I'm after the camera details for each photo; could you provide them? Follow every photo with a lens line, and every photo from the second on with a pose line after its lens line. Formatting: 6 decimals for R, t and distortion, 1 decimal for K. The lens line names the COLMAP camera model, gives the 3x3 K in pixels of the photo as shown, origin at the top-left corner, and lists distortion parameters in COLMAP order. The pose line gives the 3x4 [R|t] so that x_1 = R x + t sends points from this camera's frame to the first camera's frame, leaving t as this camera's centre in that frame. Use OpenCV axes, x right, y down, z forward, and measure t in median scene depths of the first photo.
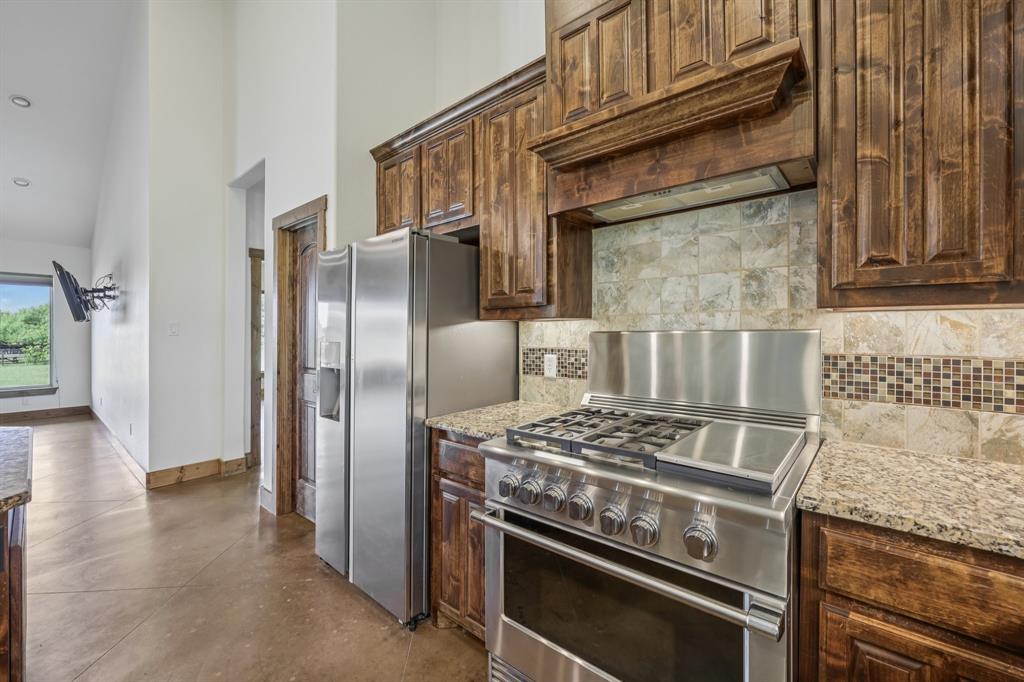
lens RADIAL K [[421.7, 0, 512.0], [0, 421.7, 341.0], [0, 0, 1]] dist [-0.000551, 0.000015]
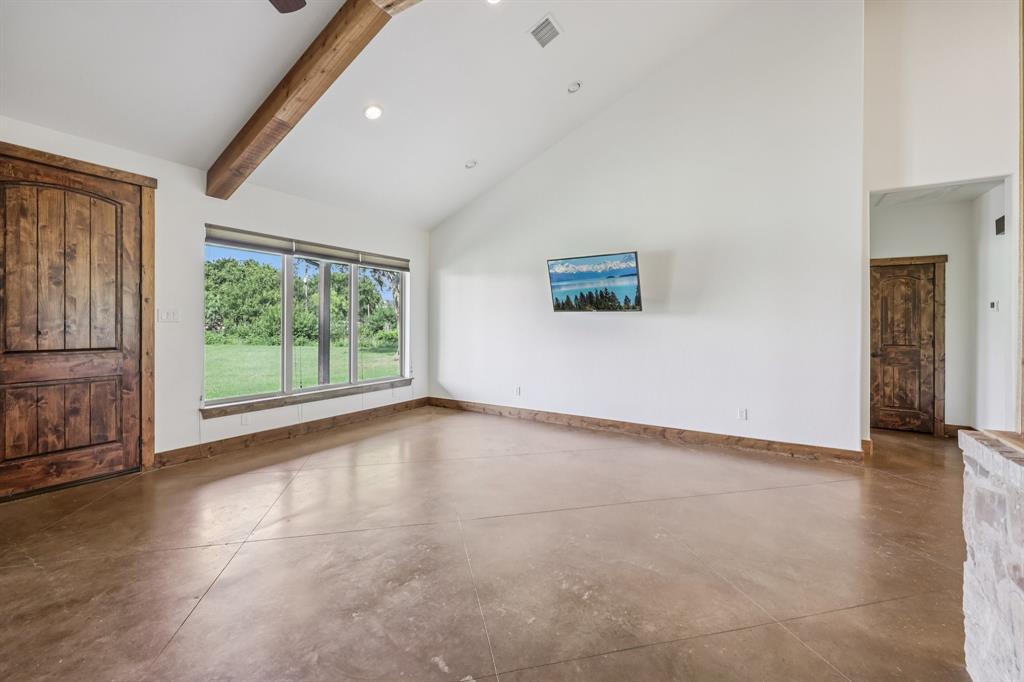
lens RADIAL K [[423.2, 0, 514.6], [0, 423.2, 322.2], [0, 0, 1]] dist [0.000434, 0.000051]
pose [[0.985381, 0.018394, 0.169370, -3.998891], [-0.013928, 0.999524, -0.027517, 0.027792], [-0.169796, 0.024756, 0.985168, 0.154135]]
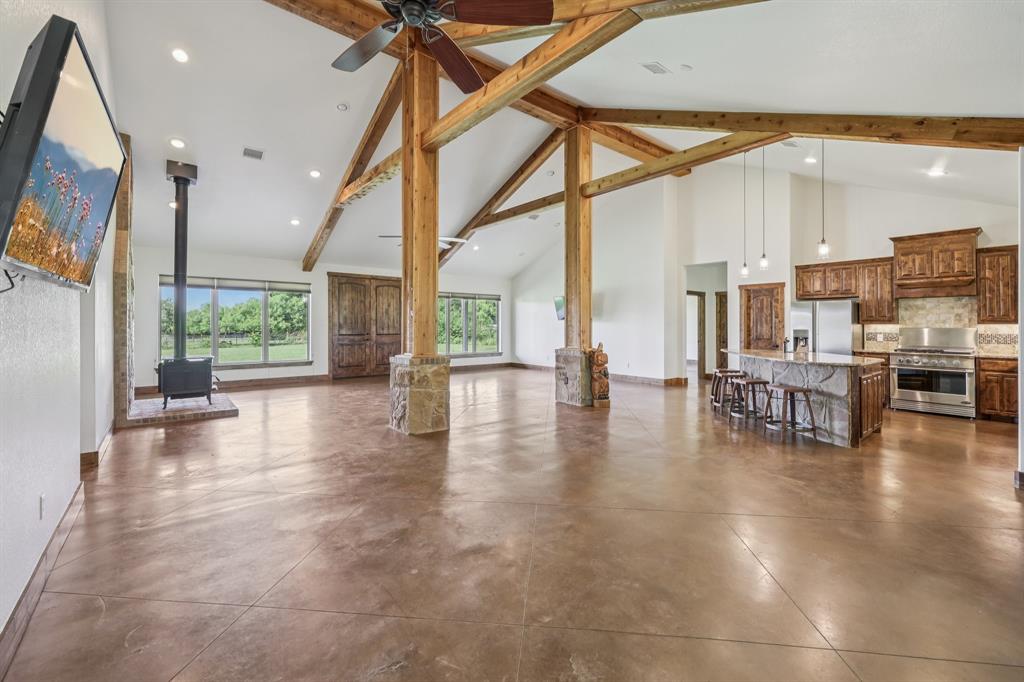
lens RADIAL K [[423.2, 0, 514.6], [0, 423.2, 322.2], [0, 0, 1]] dist [0.000434, 0.000051]
pose [[0.986125, 0.011800, -0.165583, -2.781531], [-0.016883, 0.999427, -0.029323, 0.102766], [0.165142, 0.031711, 0.985760, -3.503273]]
